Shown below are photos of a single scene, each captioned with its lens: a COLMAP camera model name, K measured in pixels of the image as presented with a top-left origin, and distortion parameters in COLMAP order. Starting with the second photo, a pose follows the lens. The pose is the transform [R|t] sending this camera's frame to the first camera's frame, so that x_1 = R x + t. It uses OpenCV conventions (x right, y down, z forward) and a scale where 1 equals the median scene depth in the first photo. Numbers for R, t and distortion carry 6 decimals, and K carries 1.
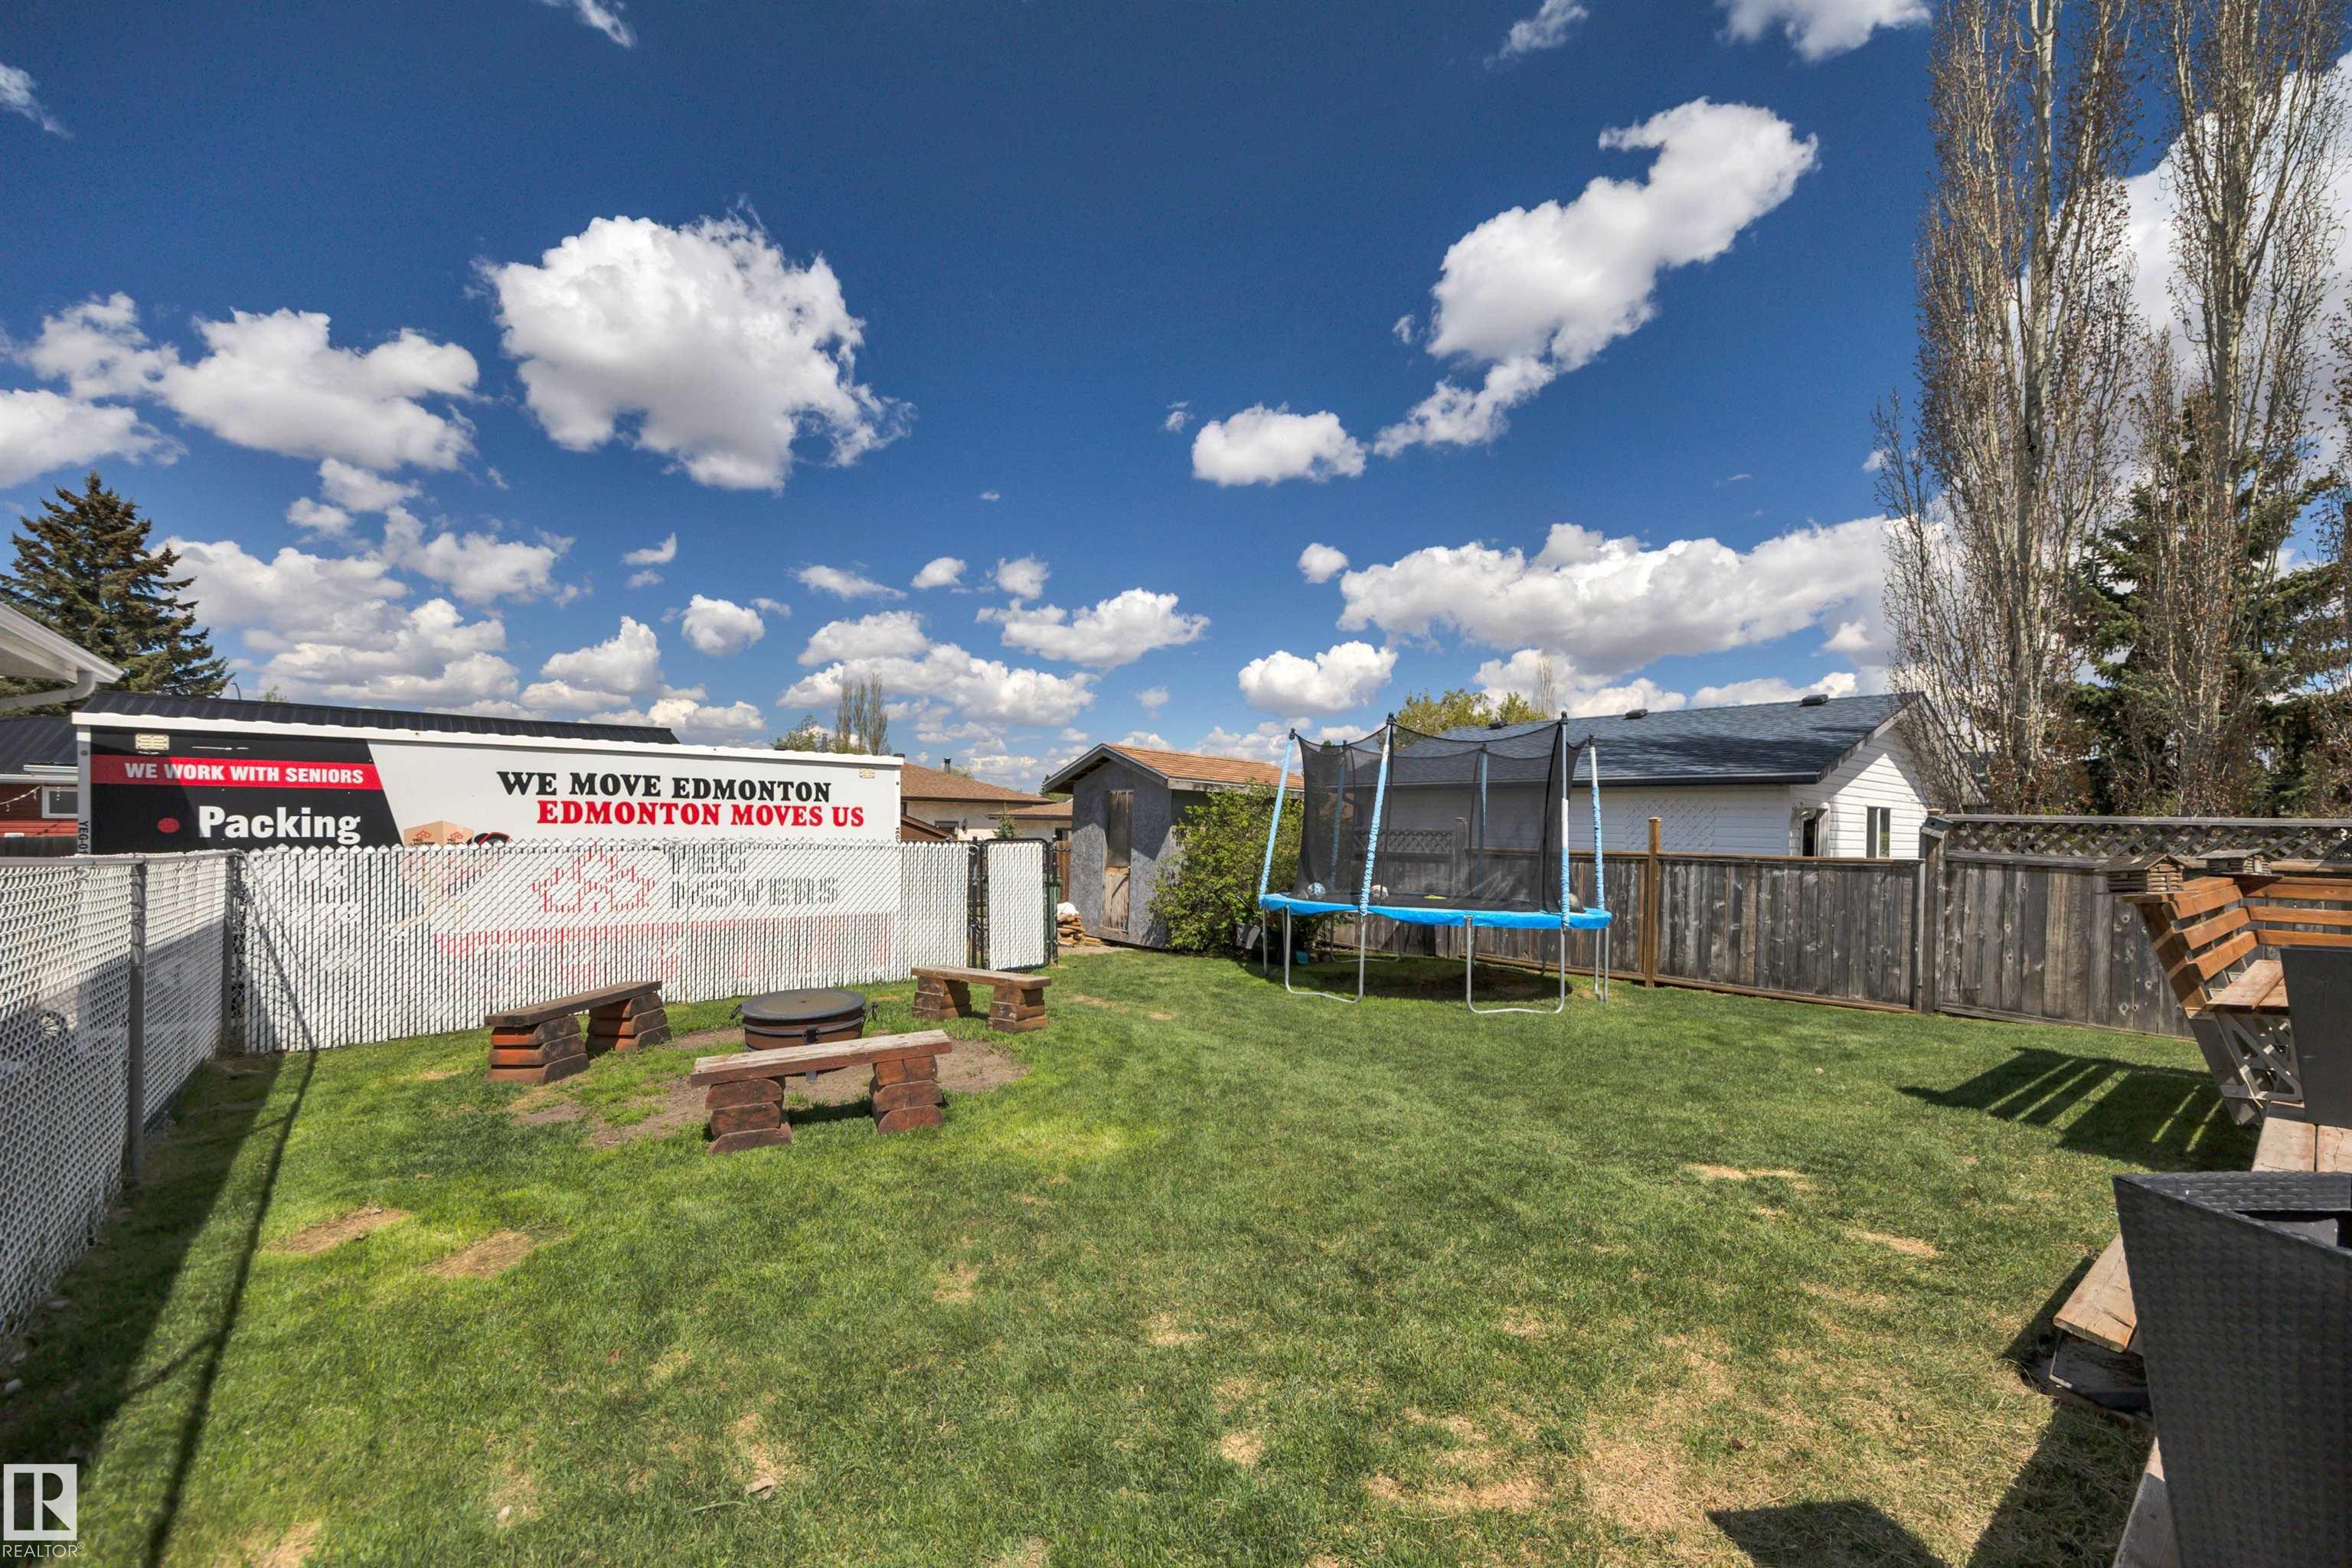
lens RADIAL K [[949.8, 0, 1185.0], [0, 949.8, 840.4], [0, 0, 1]] dist [0.003433, -0.000104]
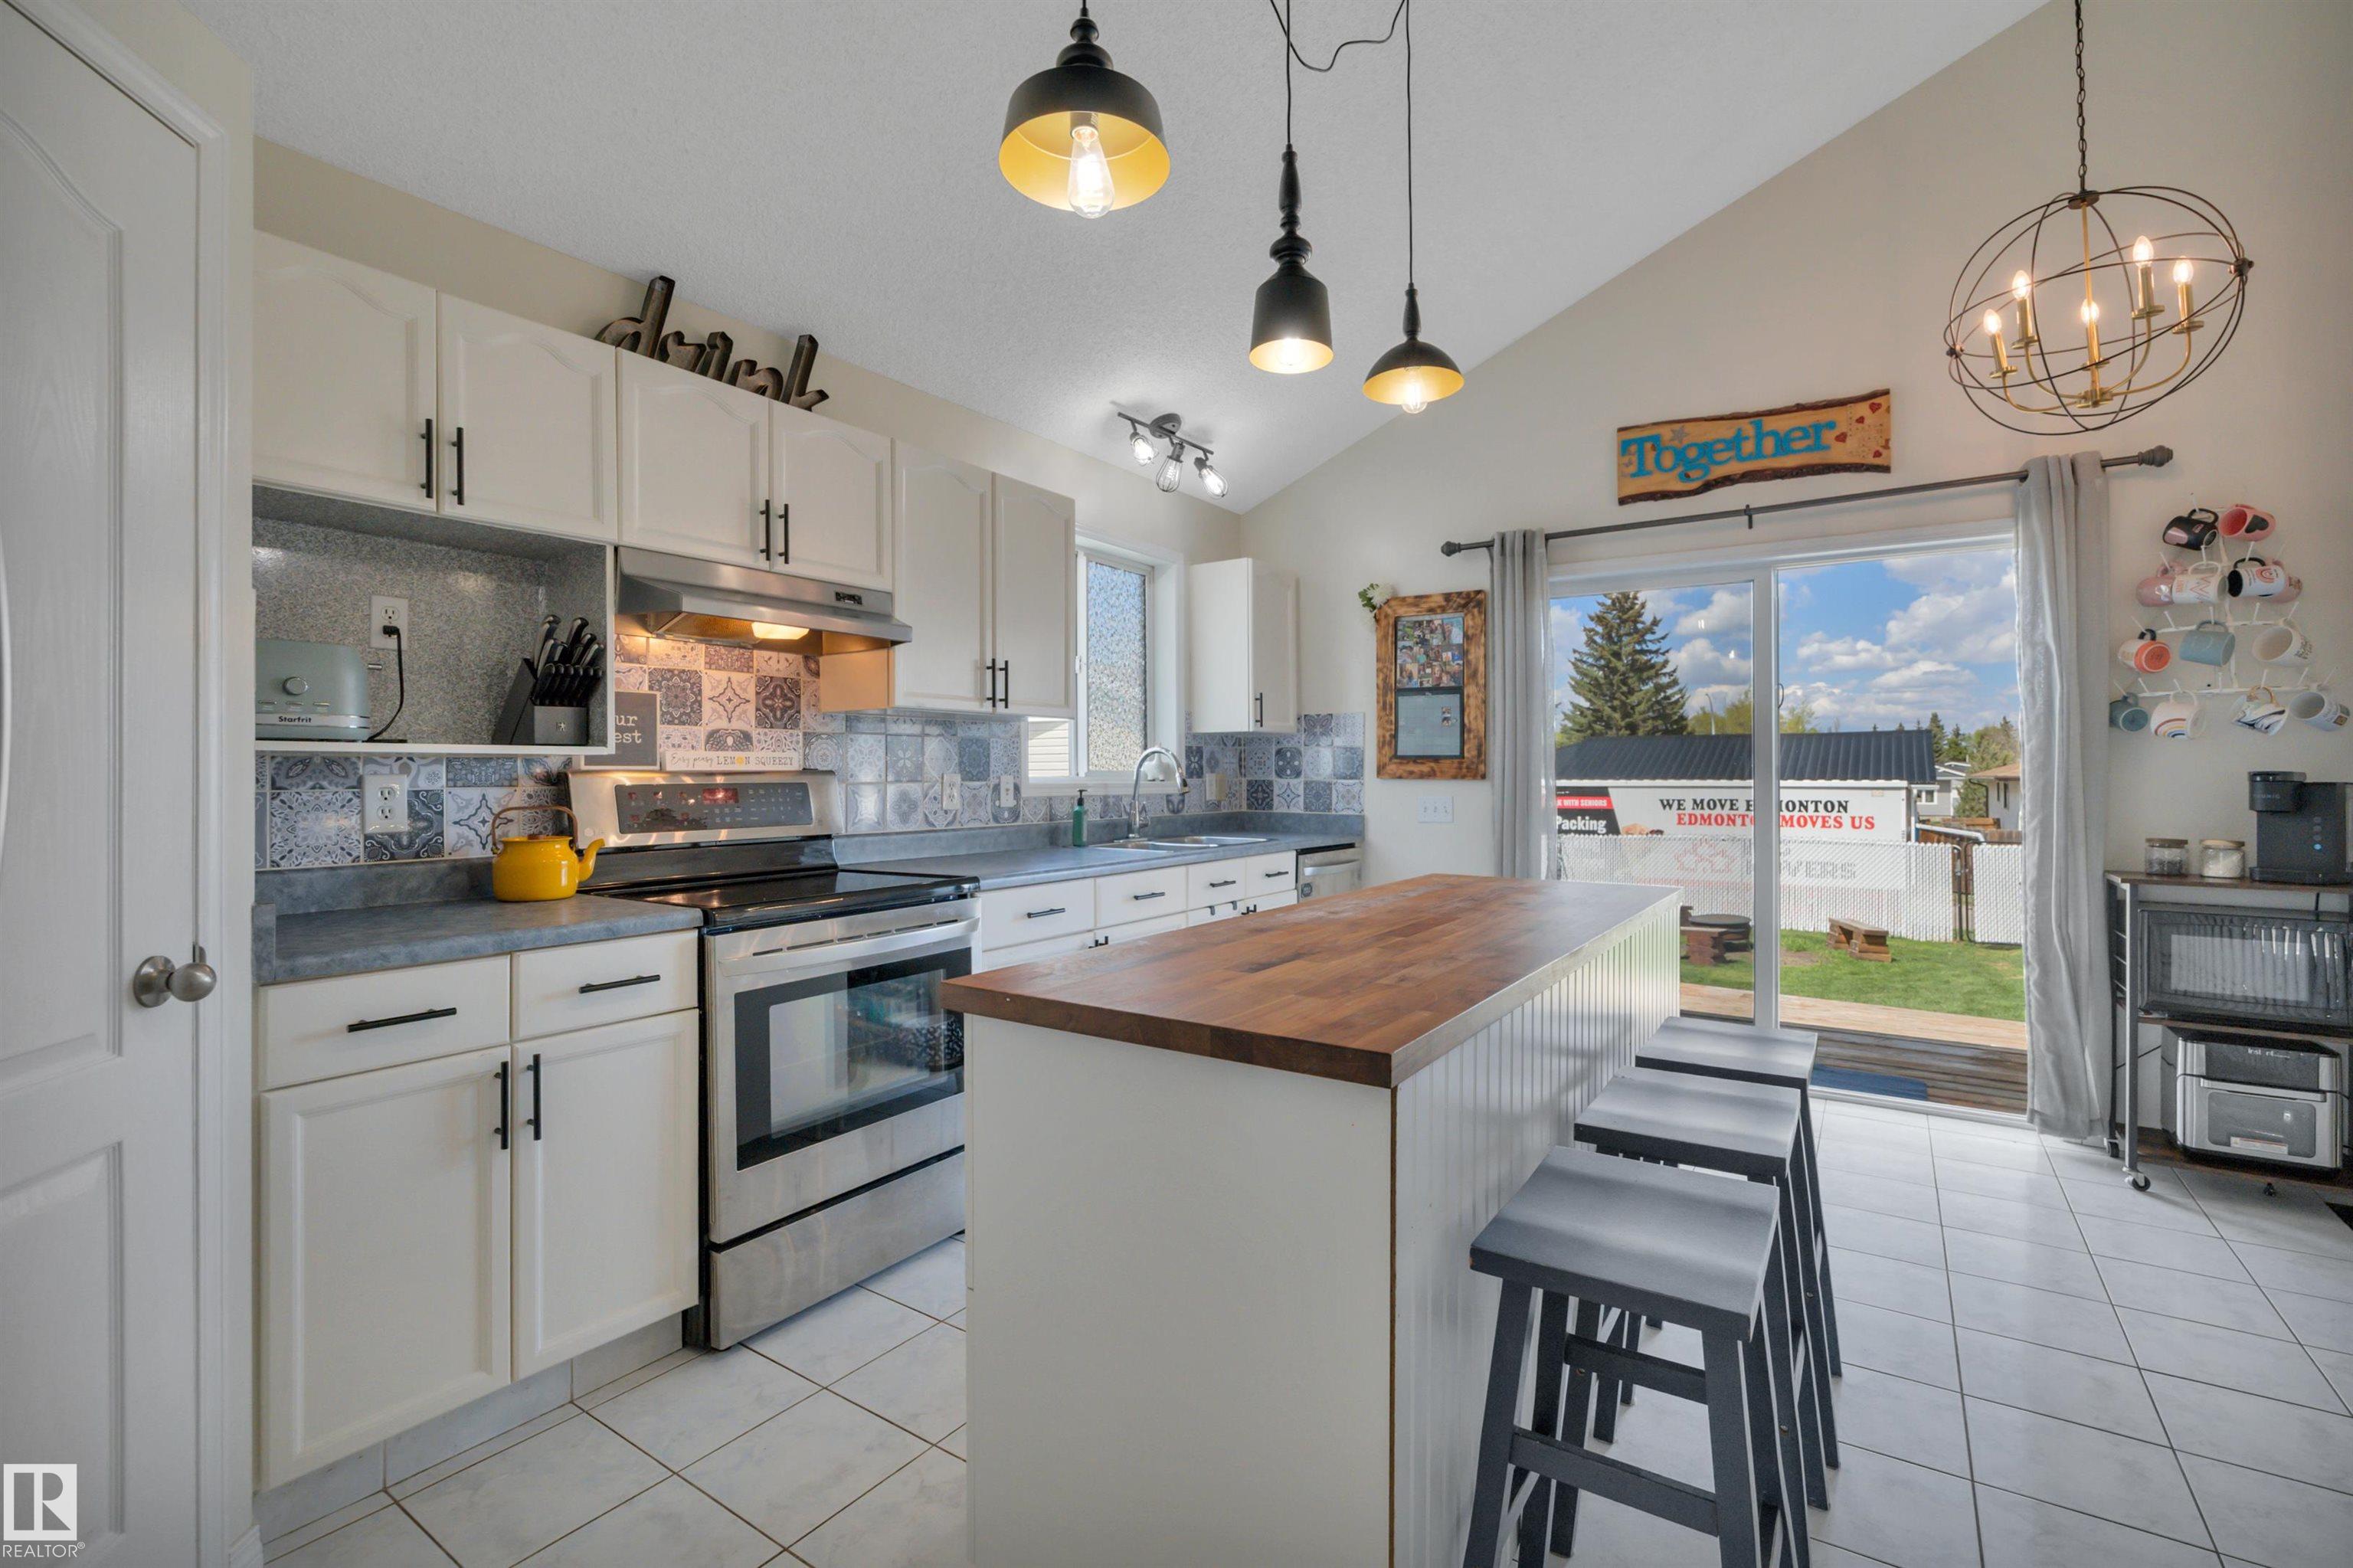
lens RADIAL K [[1056.5, 0, 1183.8], [0, 1056.5, 784.7], [0, 0, 1]] dist [-0.012279, 0.002028]
pose [[0.283856, -0.009108, -0.958824, 1.027154], [-0.015432, 0.999782, -0.014066, -0.050507], [0.958743, 0.018789, 0.283654, -0.544657]]
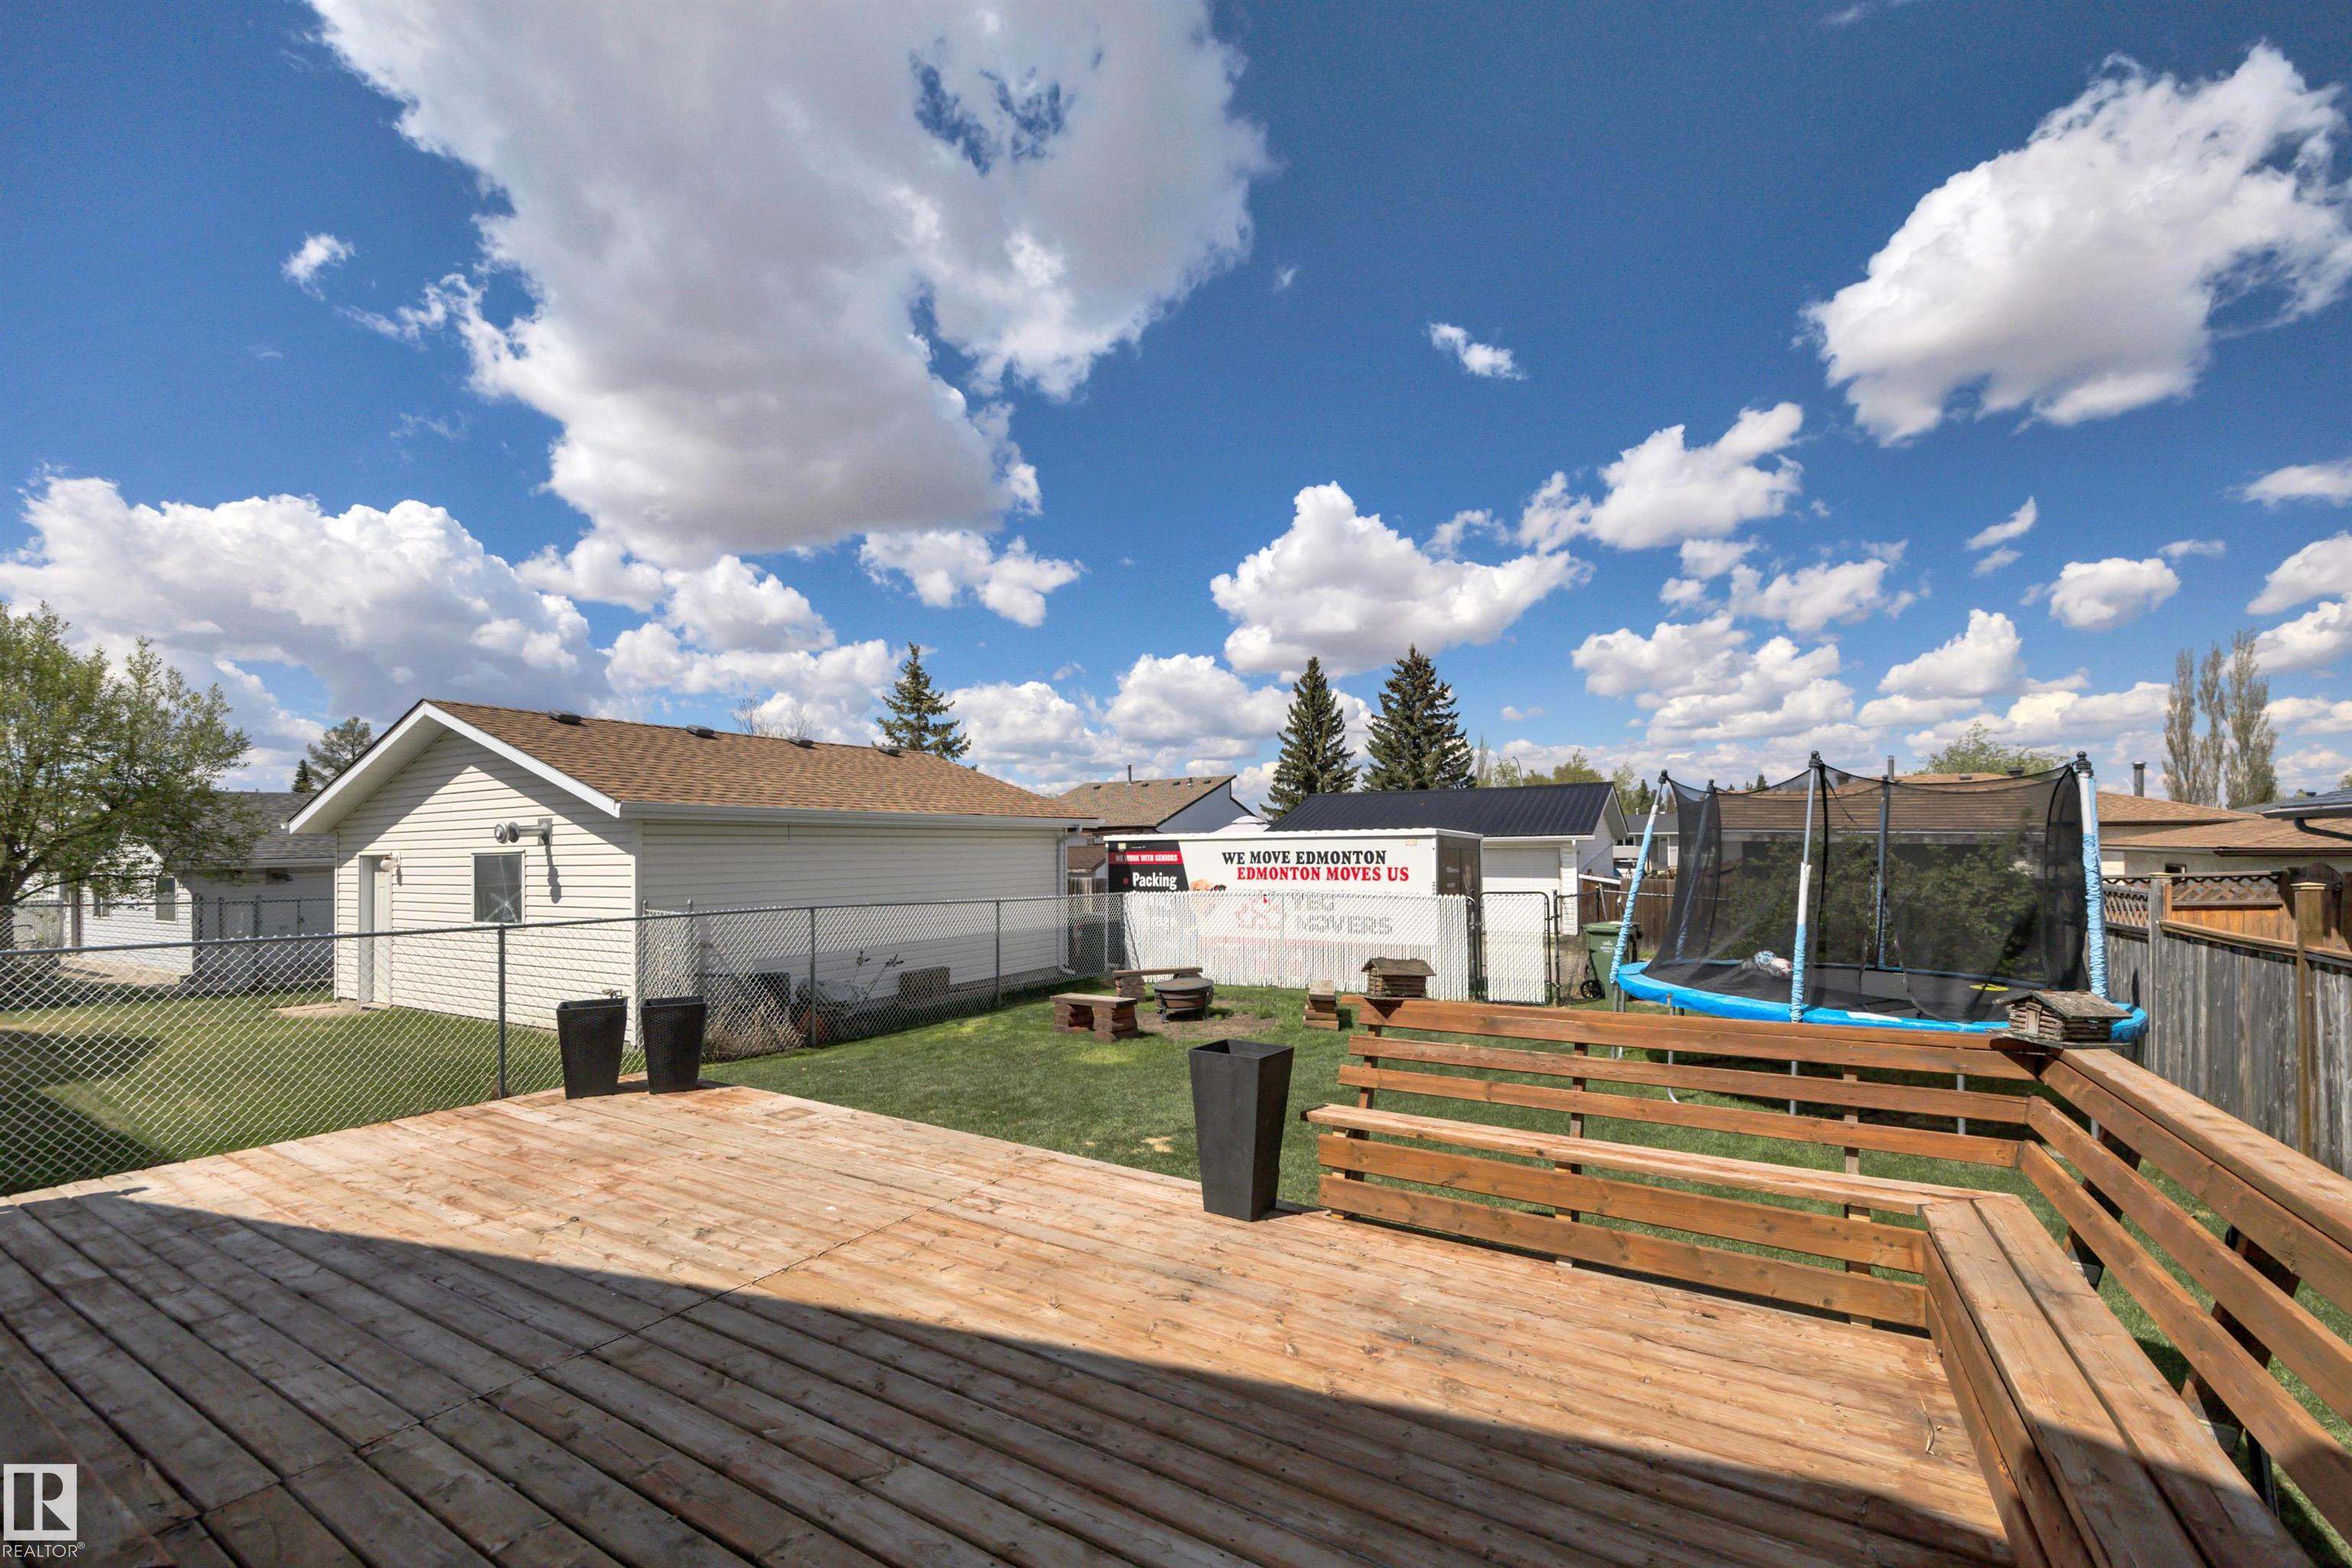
lens RADIAL K [[969.3, 0, 1192.5], [0, 969.3, 796.0], [0, 0, 1]] dist [0.036639, 0.000735]
pose [[0.352407, -0.064594, -0.933615, 0.976490], [0.001126, 0.997644, -0.068599, -0.047025], [0.935846, 0.023123, 0.351649, 0.234081]]
